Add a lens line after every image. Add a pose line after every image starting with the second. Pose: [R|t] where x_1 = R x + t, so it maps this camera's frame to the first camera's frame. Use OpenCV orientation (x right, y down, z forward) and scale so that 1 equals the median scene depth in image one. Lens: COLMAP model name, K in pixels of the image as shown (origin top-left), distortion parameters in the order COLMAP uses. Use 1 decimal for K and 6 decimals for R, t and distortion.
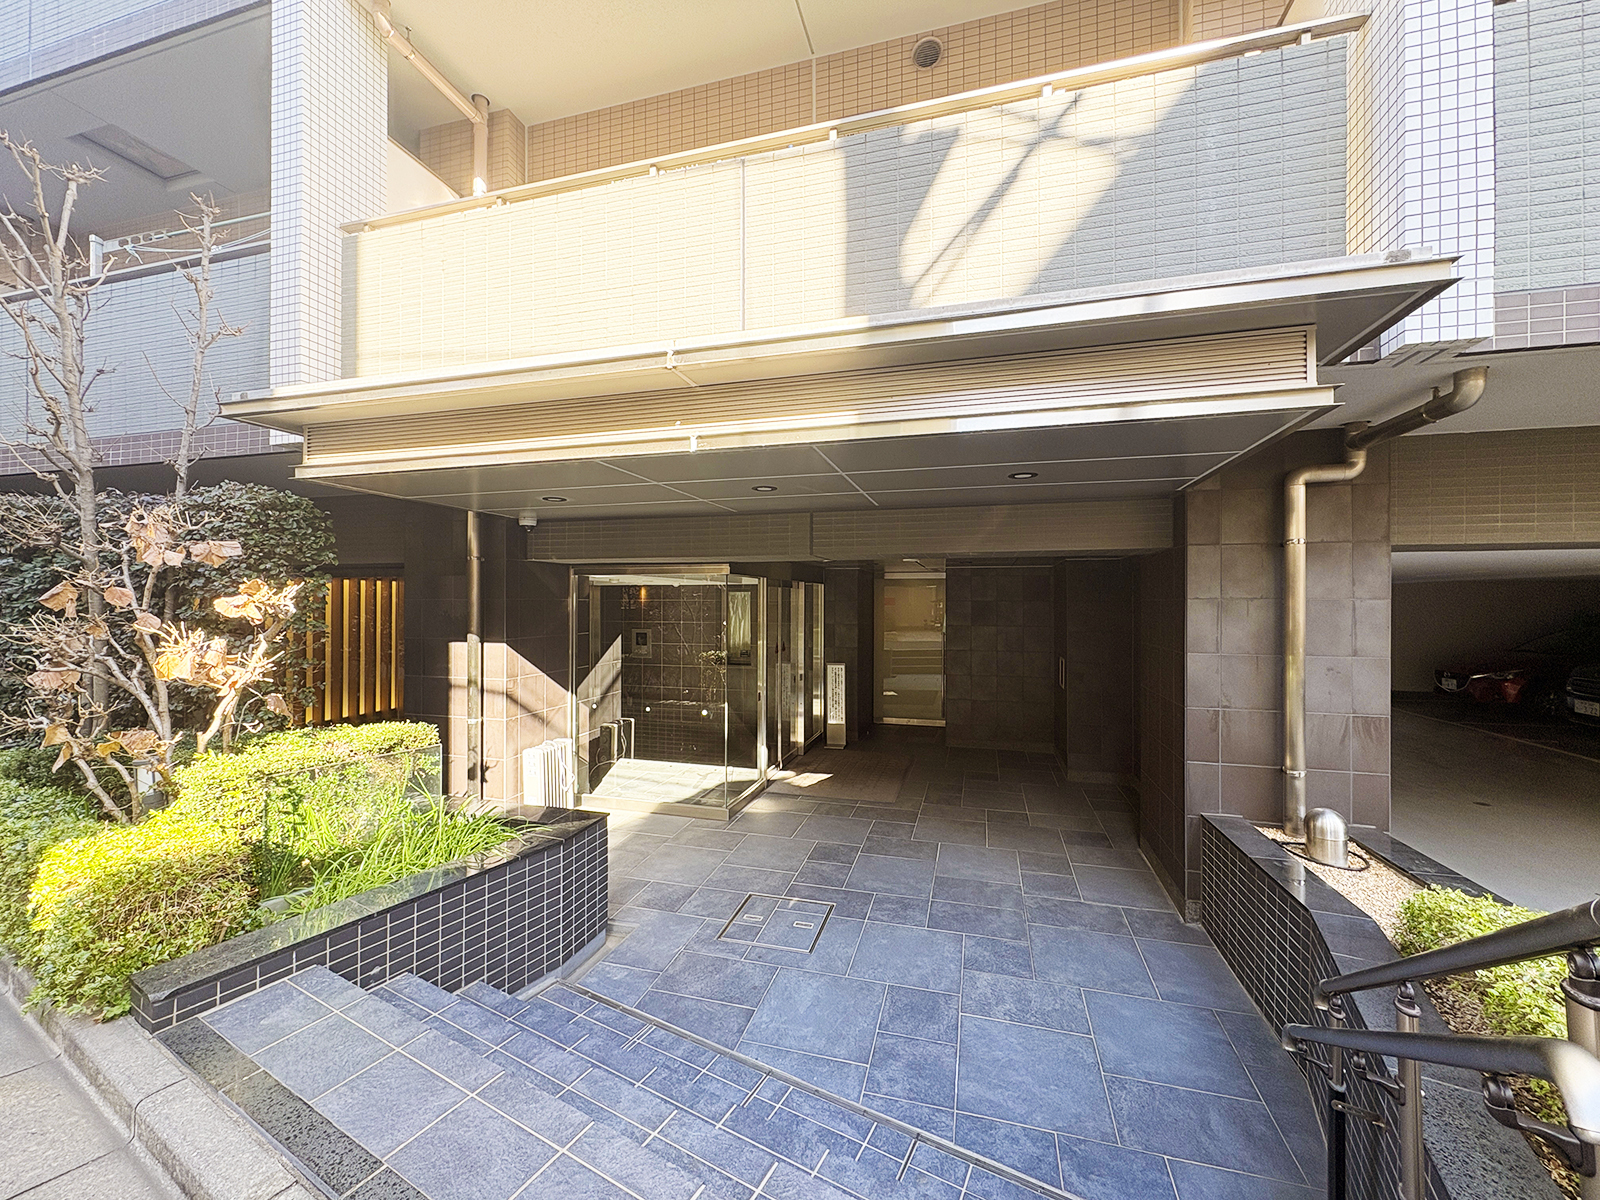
lens RADIAL K [[633.9, 0, 794.2], [0, 633.9, 597.8], [0, 0, 1]] dist [0.000347, -0.000012]
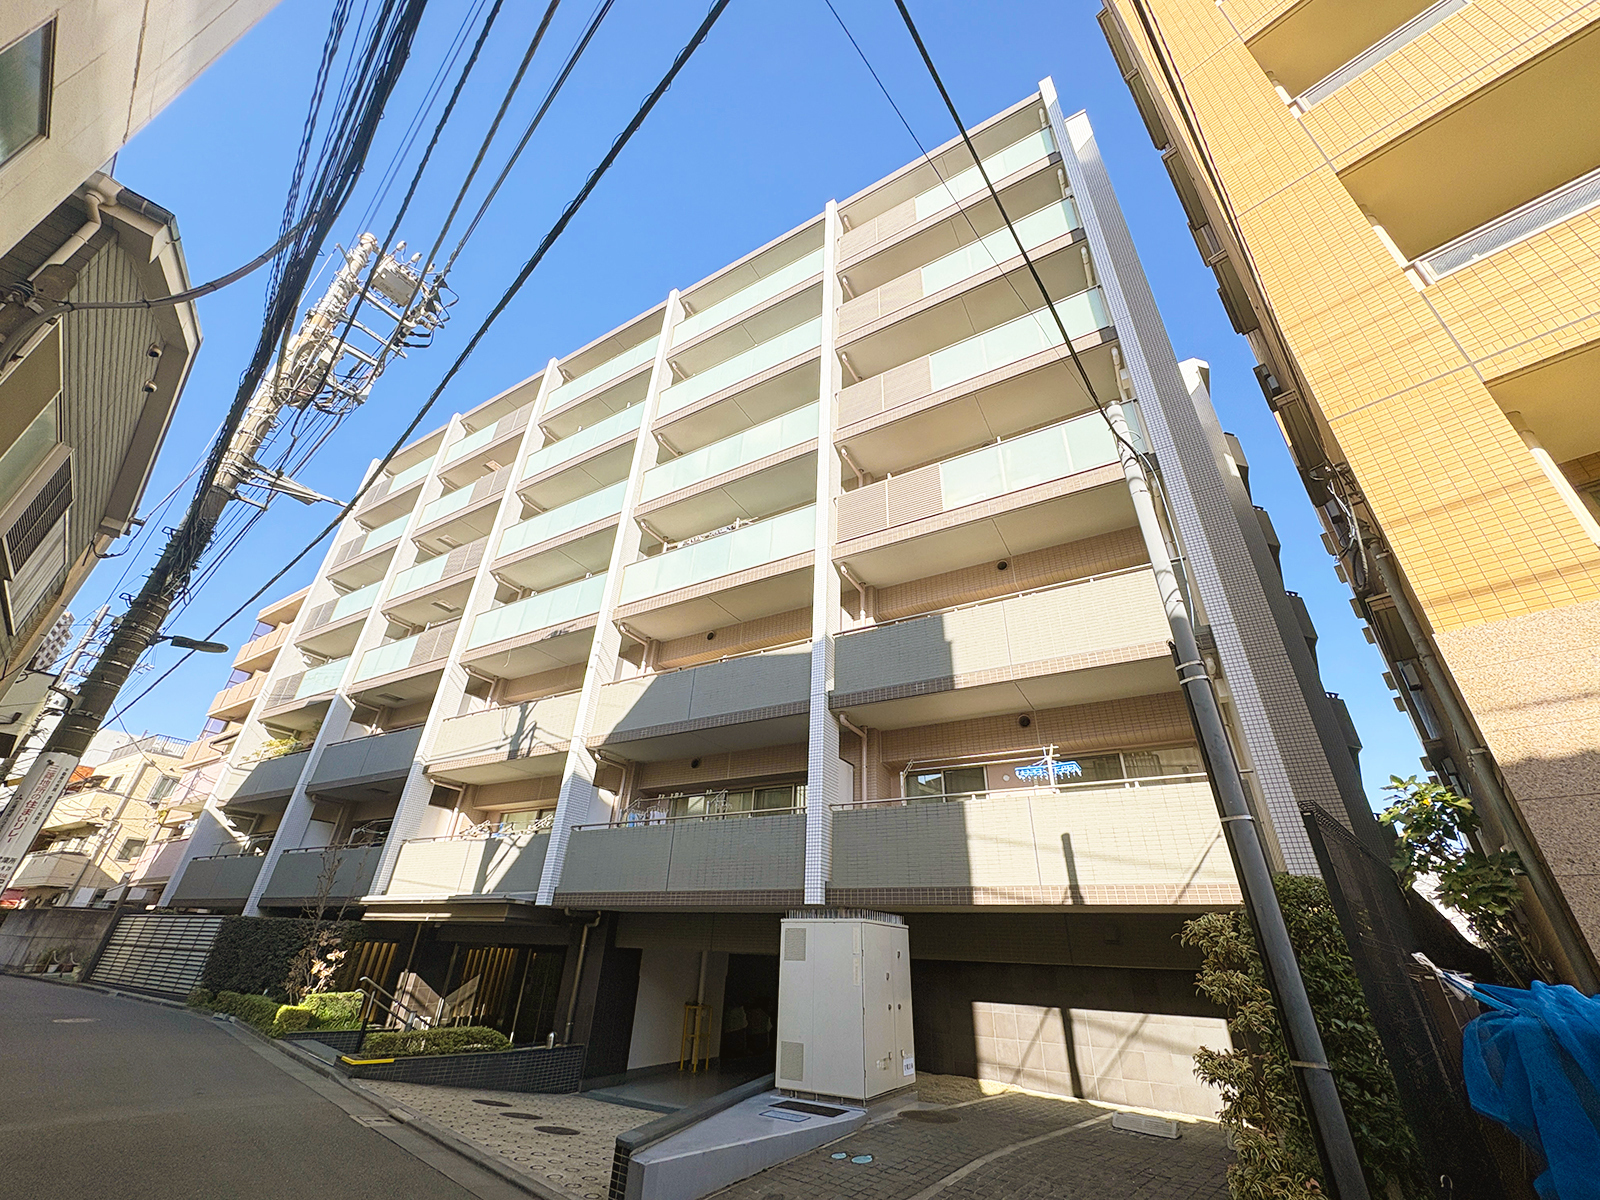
lens RADIAL K [[633.9, 0, 794.2], [0, 633.9, 597.8], [0, 0, 1]] dist [0.000347, -0.000012]
pose [[0.965171, -0.098190, -0.242496, 3.361015], [-0.033744, 0.872433, -0.487567, -0.112590], [0.259436, 0.478768, 0.838734, -2.915753]]
